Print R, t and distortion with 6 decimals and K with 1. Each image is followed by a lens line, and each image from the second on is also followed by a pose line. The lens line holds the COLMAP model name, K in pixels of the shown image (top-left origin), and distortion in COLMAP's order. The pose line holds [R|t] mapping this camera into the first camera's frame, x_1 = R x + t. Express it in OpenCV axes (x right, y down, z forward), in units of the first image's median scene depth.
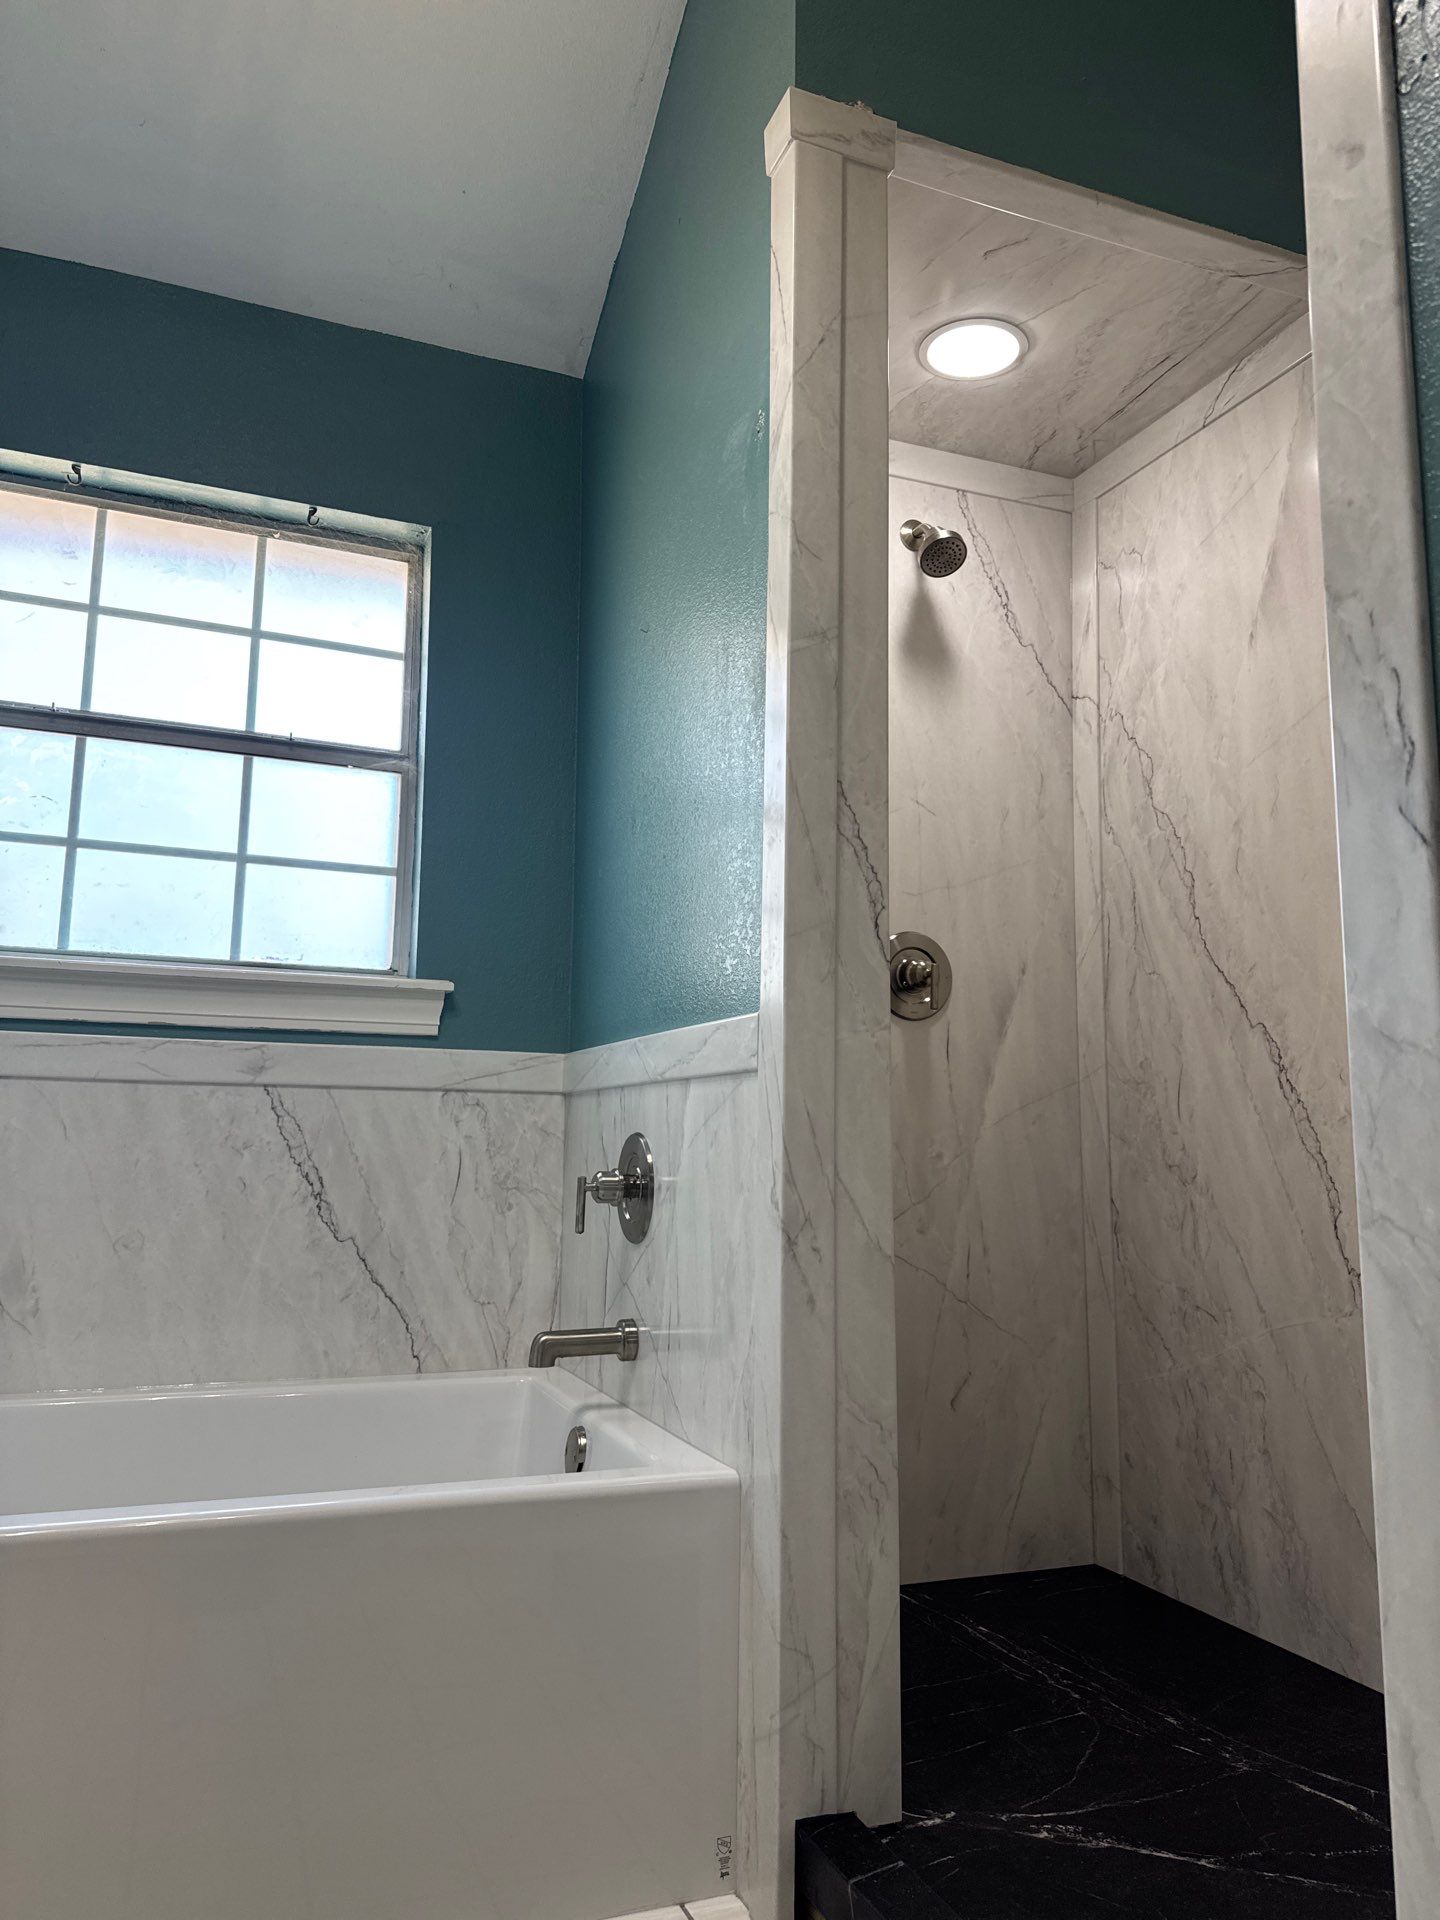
lens RADIAL K [[1350.5, 0, 729.1], [0, 1350.5, 960.4], [0, 0, 1]] dist [0.077197, -0.095347]
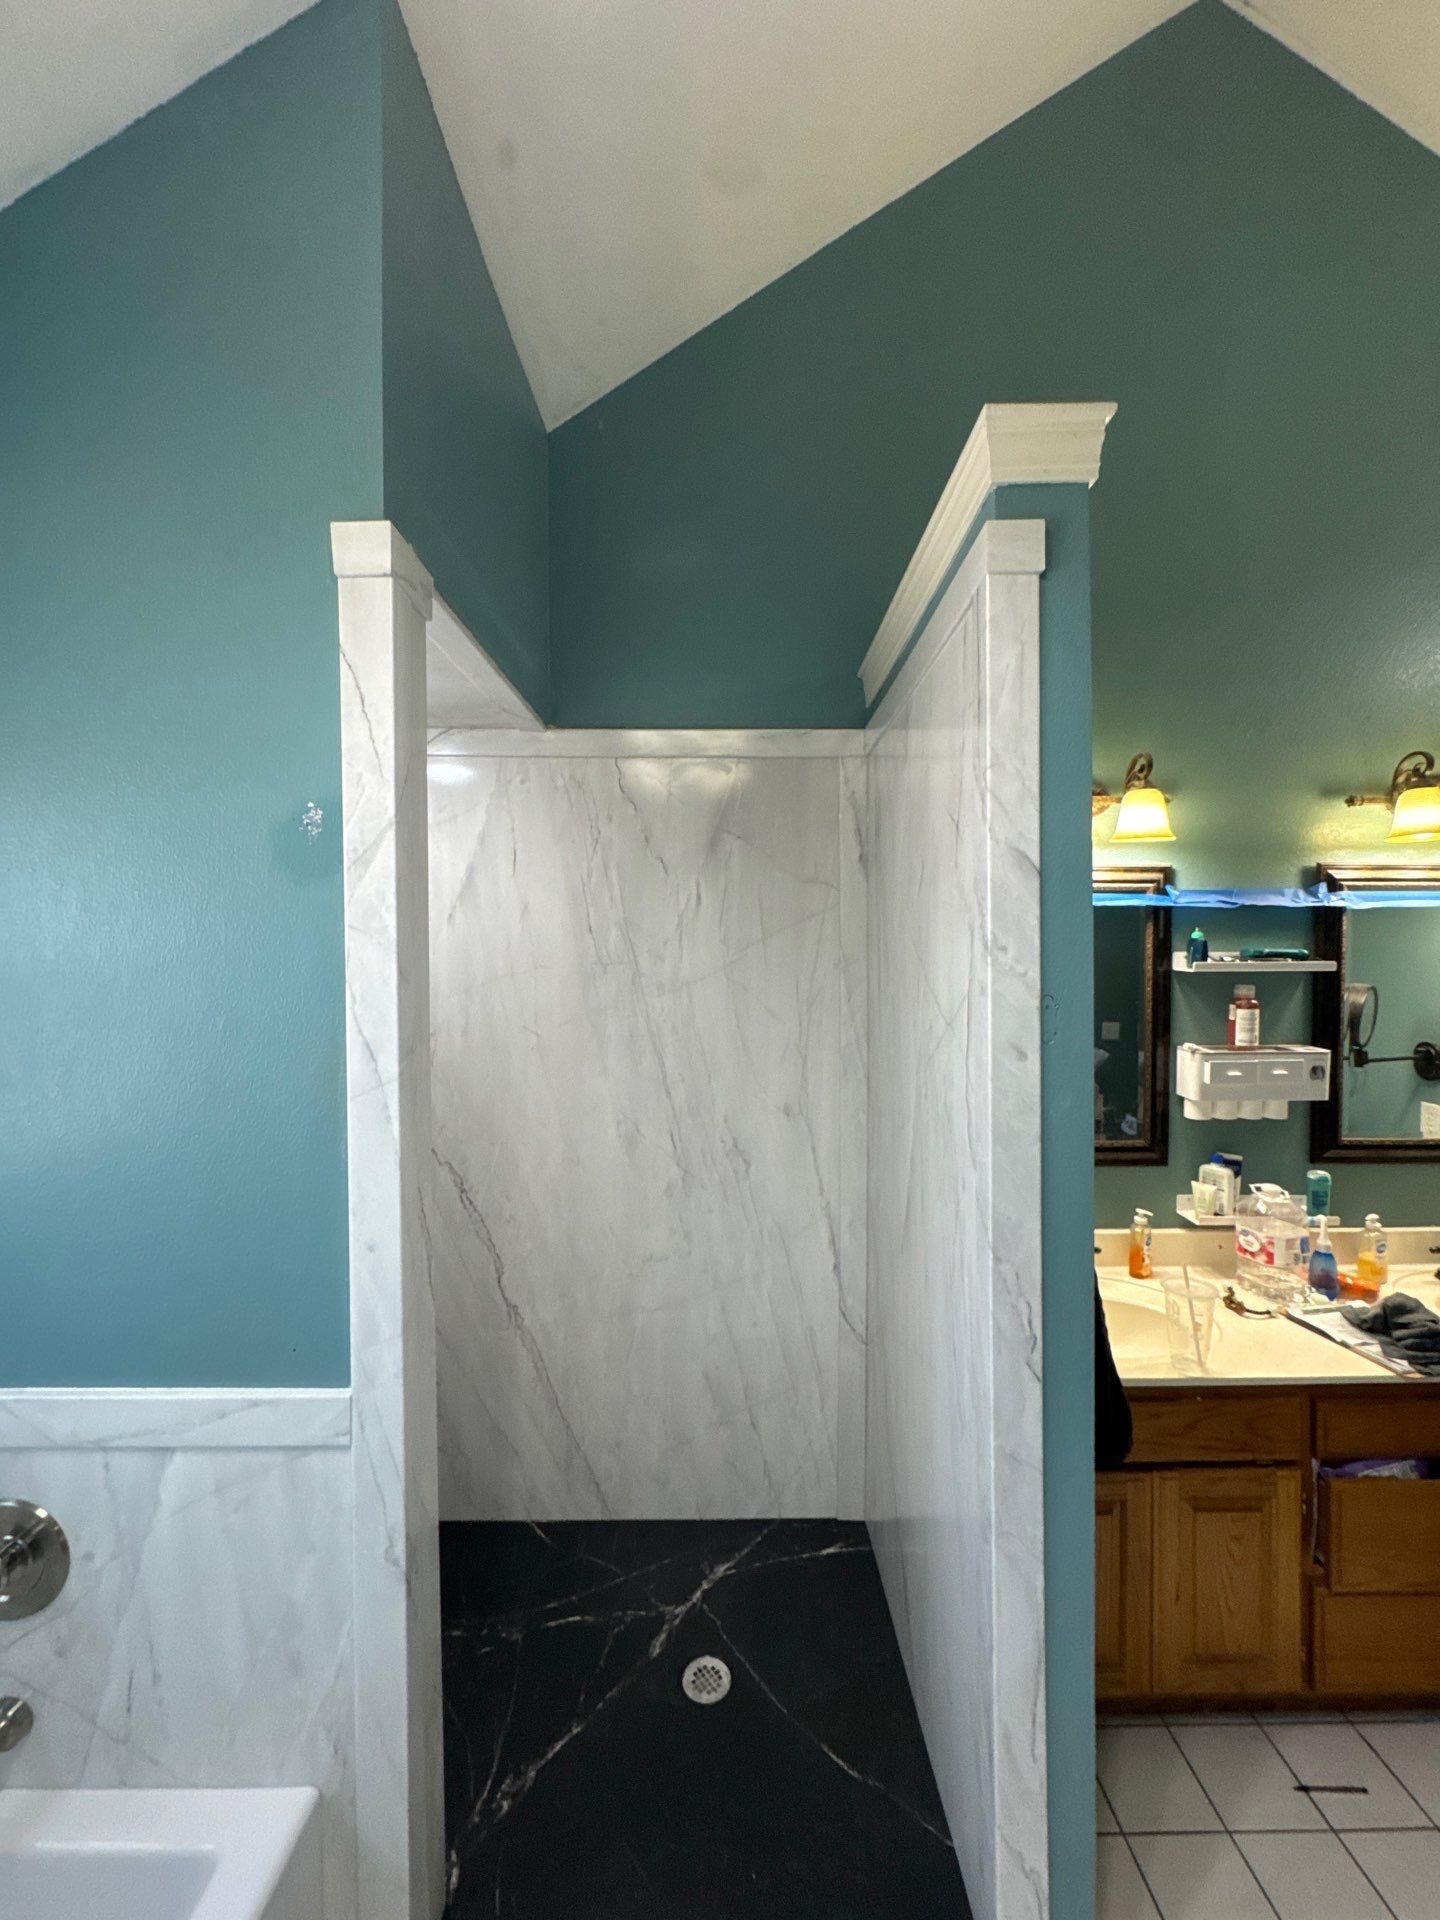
lens RADIAL K [[765.5, 0, 720.5], [0, 765.5, 956.2], [0, 0, 1]] dist [-0.003020, -0.000117]
pose [[0.368296, -0.023208, 0.929419, -0.324628], [-0.124520, 0.989450, 0.074050, -0.297058], [-0.921332, -0.143003, 0.361520, 0.392958]]
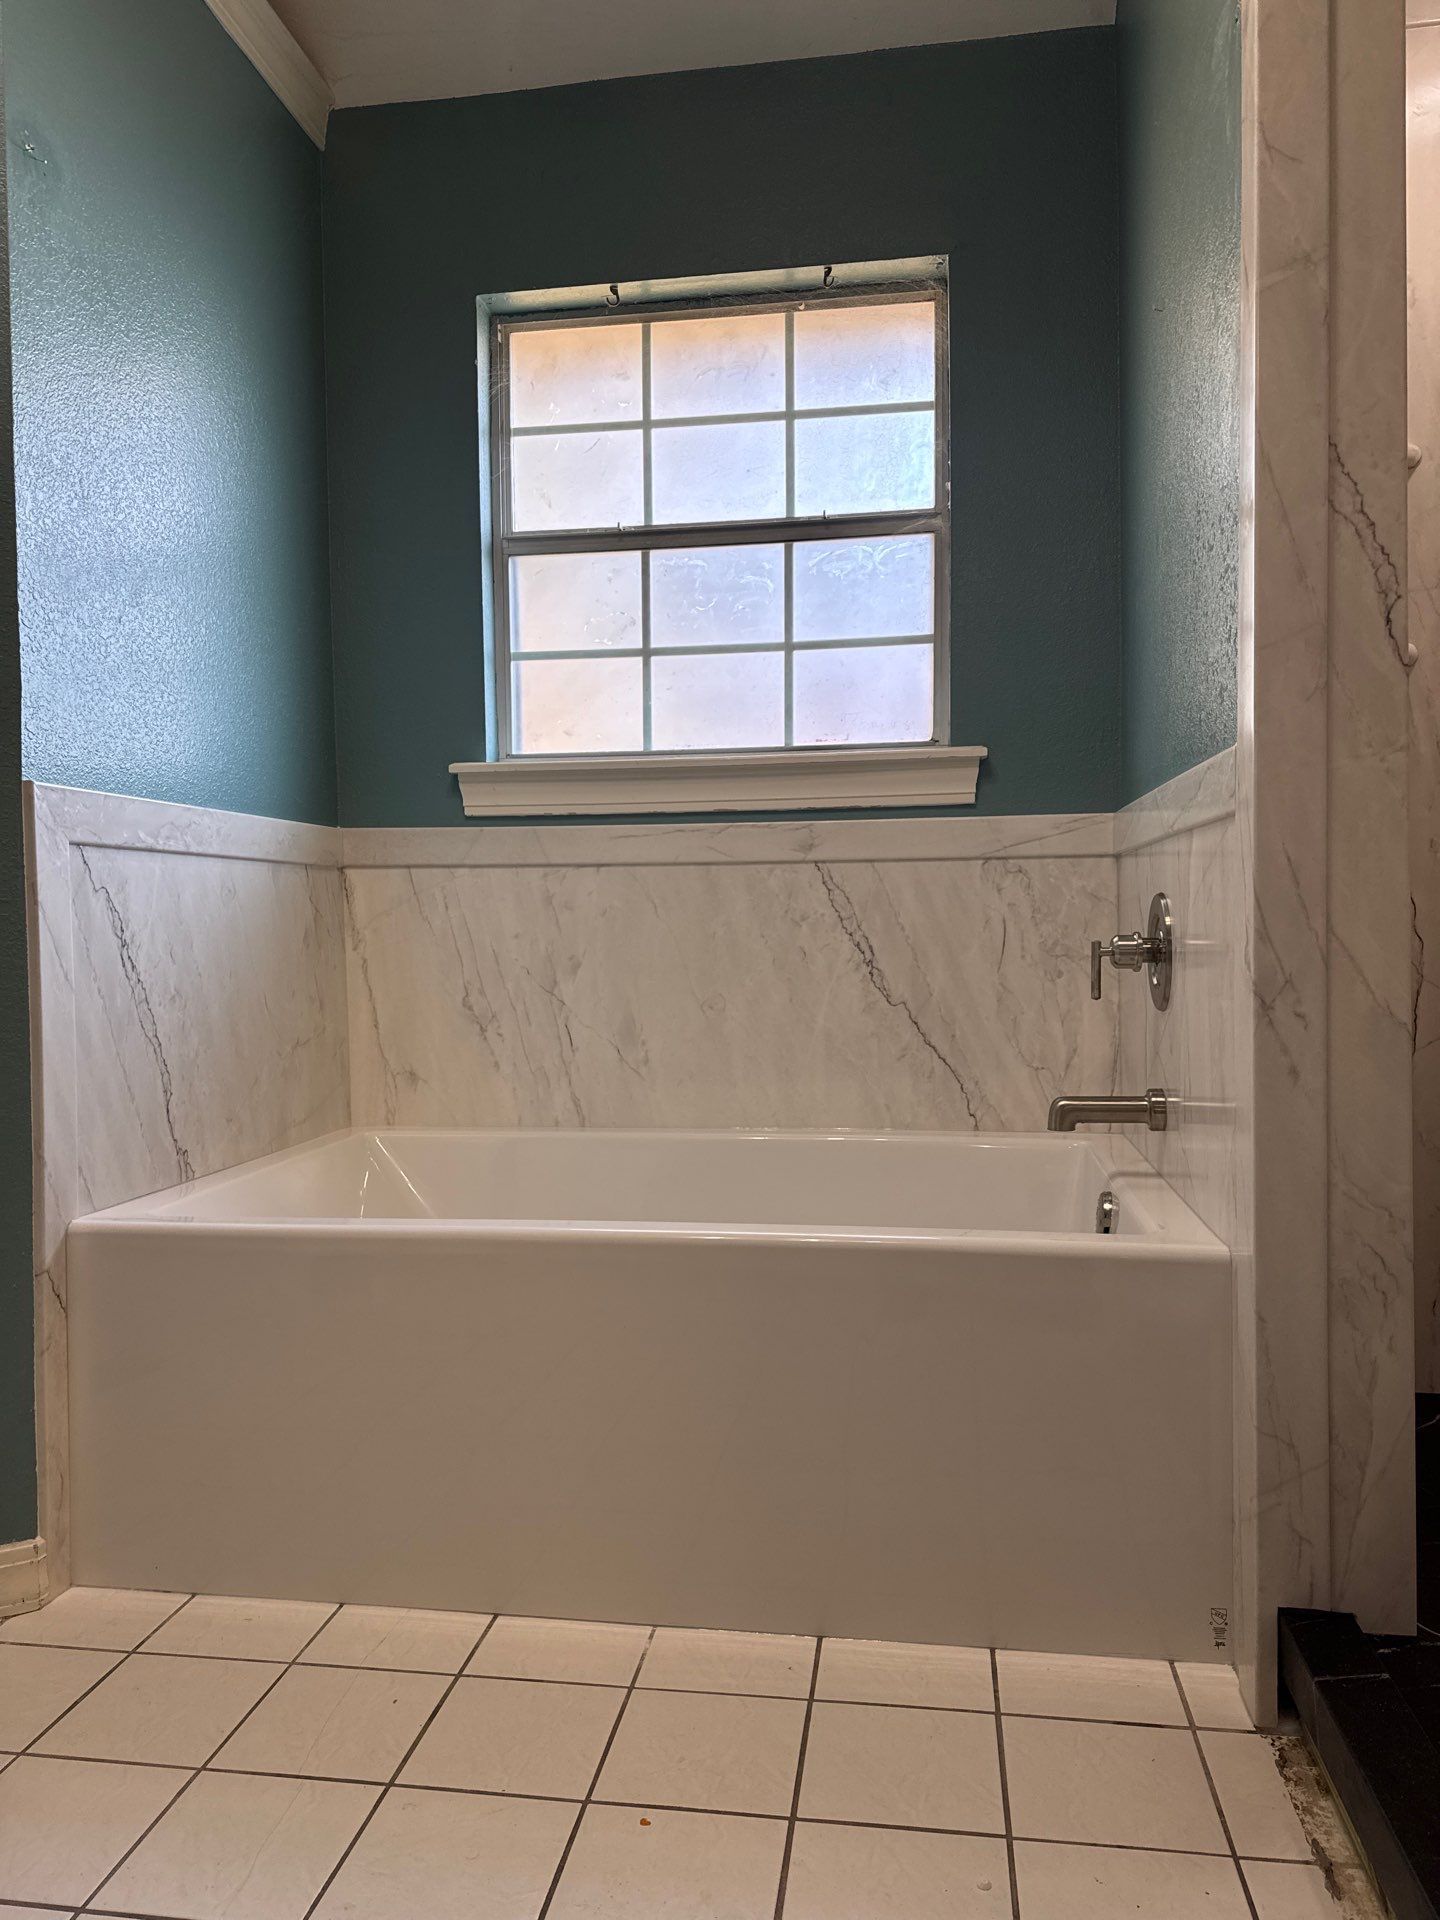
lens RADIAL K [[1342.1, 0, 723.8], [0, 1342.1, 964.3], [0, 0, 1]] dist [0.065726, -0.062248]
pose [[0.861798, -0.010384, -0.507146, 0.128767], [0.093637, 0.985865, 0.138932, 0.018632], [0.498535, -0.167219, 0.850589, 0.058790]]
